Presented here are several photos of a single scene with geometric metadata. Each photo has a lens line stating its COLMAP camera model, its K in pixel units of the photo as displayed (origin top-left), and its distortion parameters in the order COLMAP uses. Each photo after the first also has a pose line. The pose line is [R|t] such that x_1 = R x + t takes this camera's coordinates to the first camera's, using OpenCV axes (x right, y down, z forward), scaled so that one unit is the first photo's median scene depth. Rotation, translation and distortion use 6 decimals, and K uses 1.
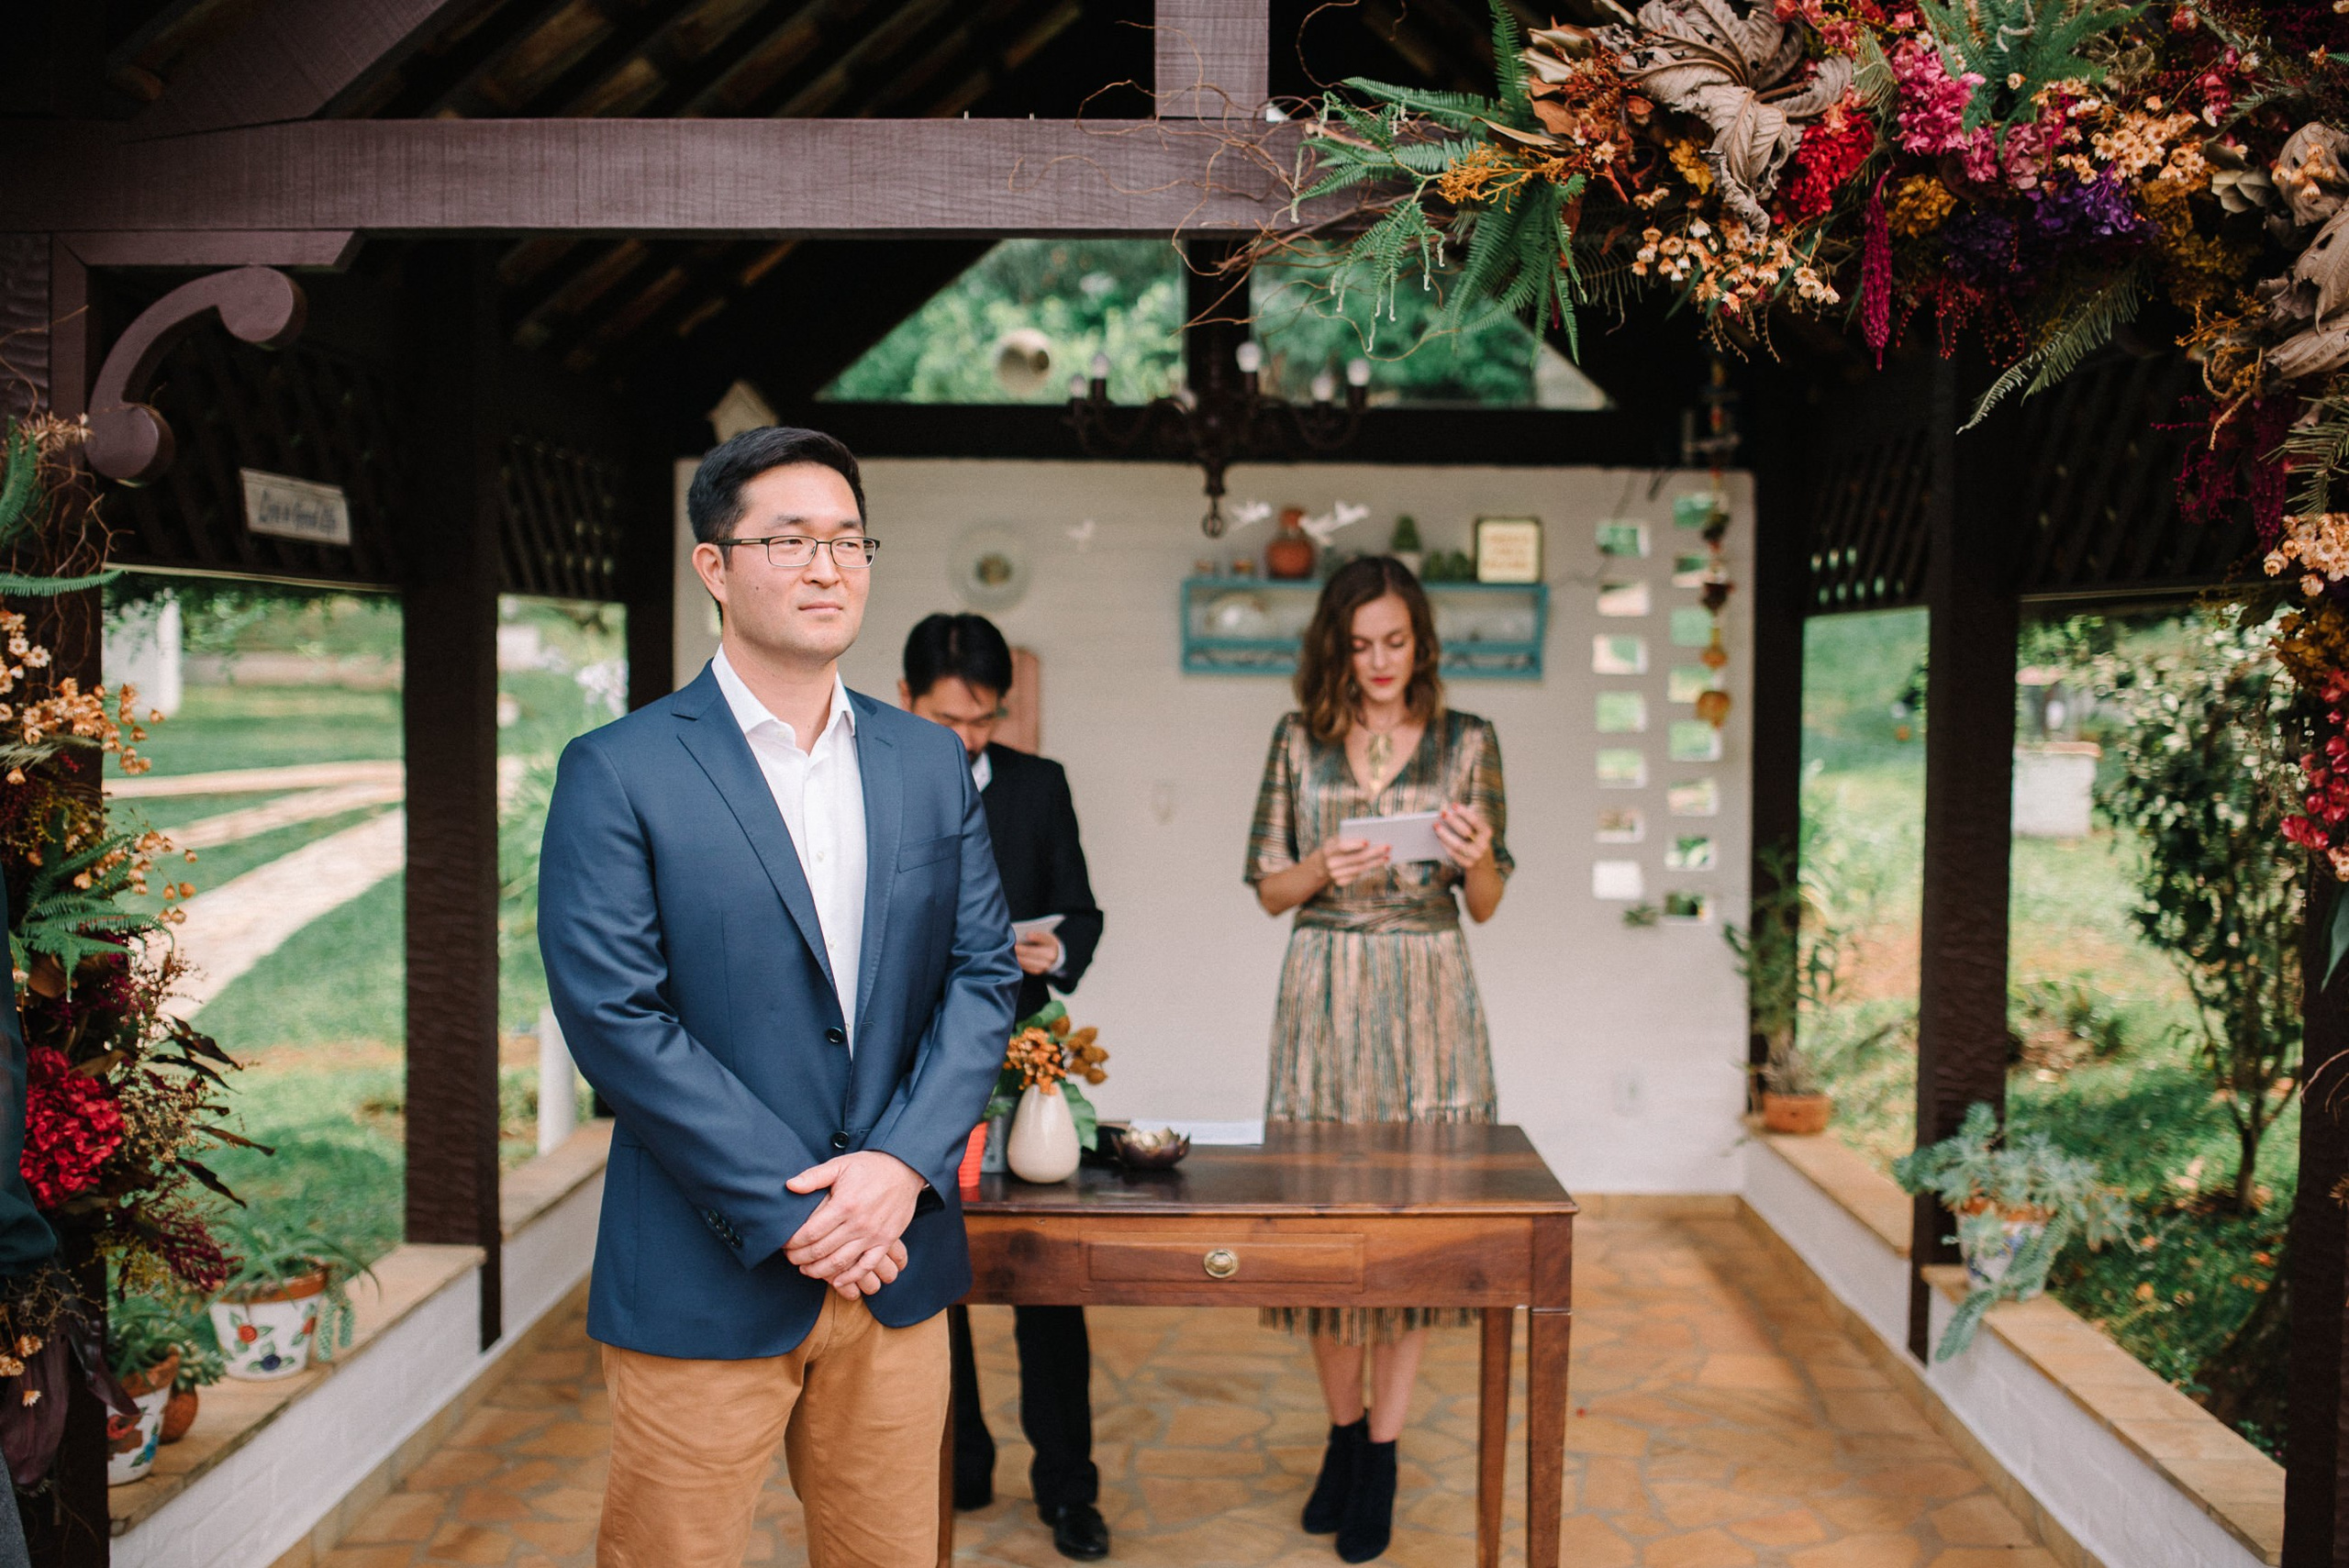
lens RADIAL K [[2318.5, 0, 1174.5], [0, 2318.5, 784.0], [0, 0, 1]] dist [-0.067045, 0.102813]
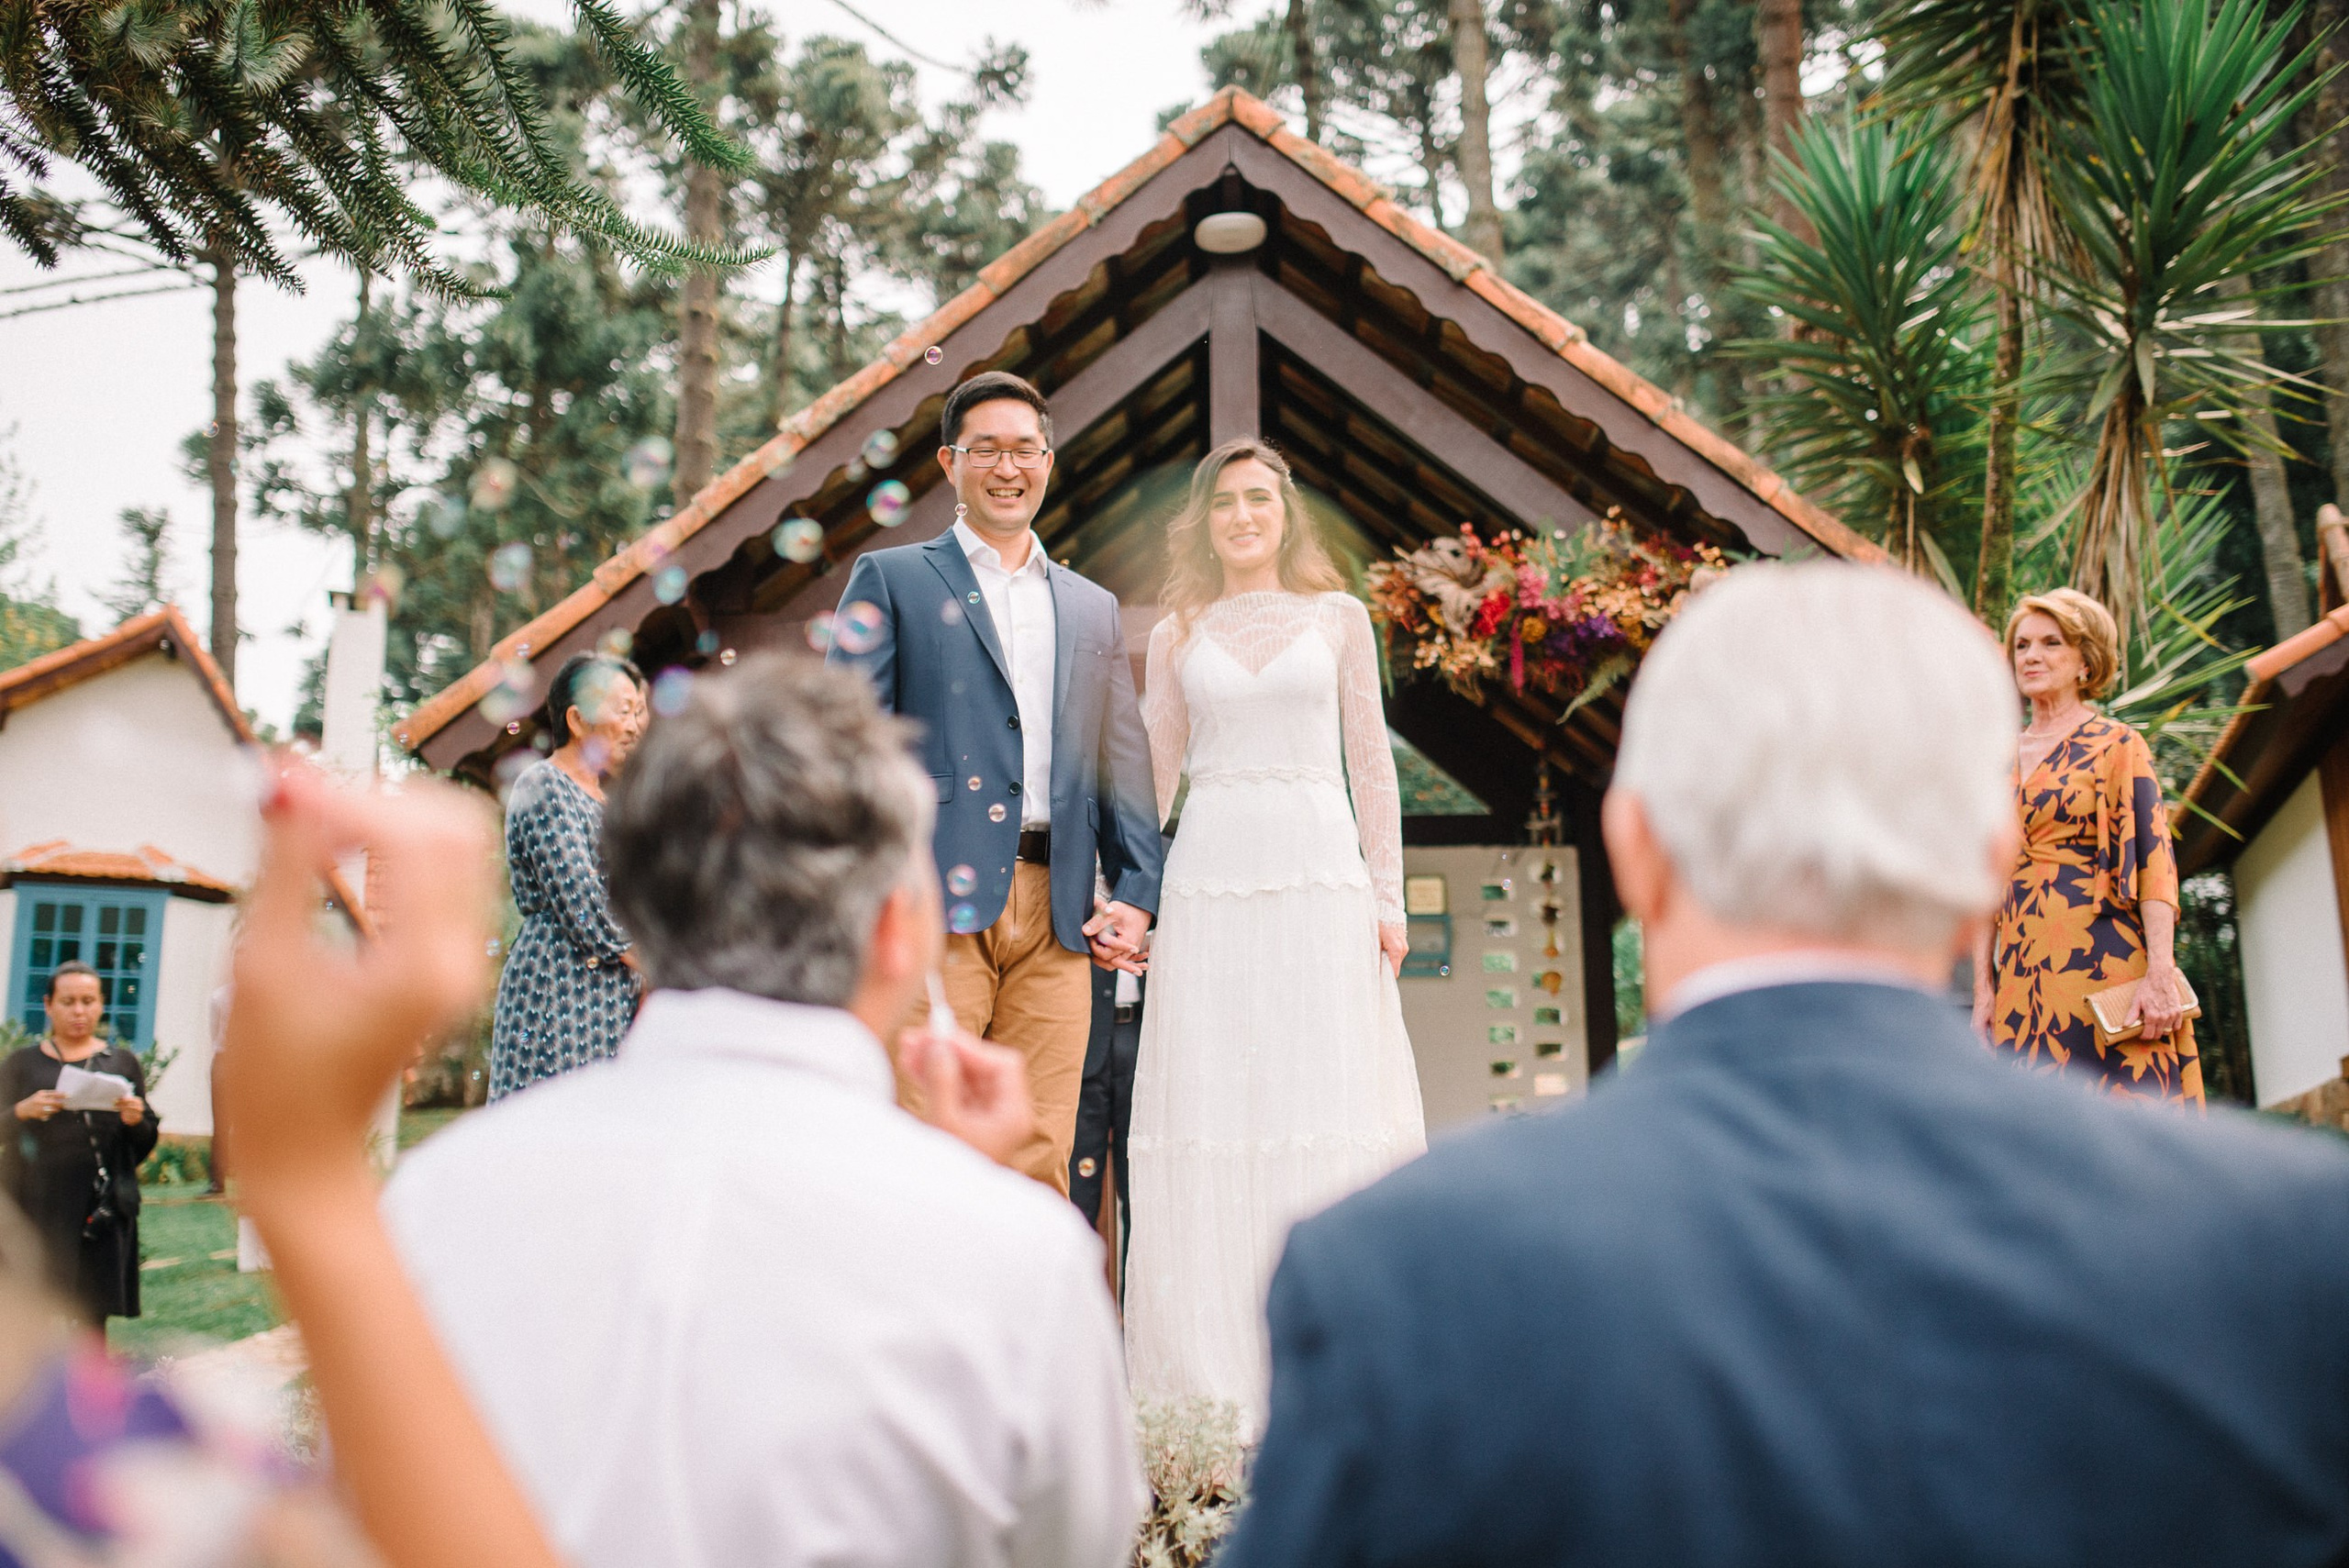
lens RADIAL K [[2256.1, 0, 1175.9], [0, 2256.1, 785.7], [0, 0, 1]] dist [-0.069028, 0.103097]
pose [[0.999766, -0.019493, -0.009344, -0.027748], [0.016544, 0.968182, -0.249702, 0.448744], [0.013914, 0.249489, 0.968278, -1.143631]]
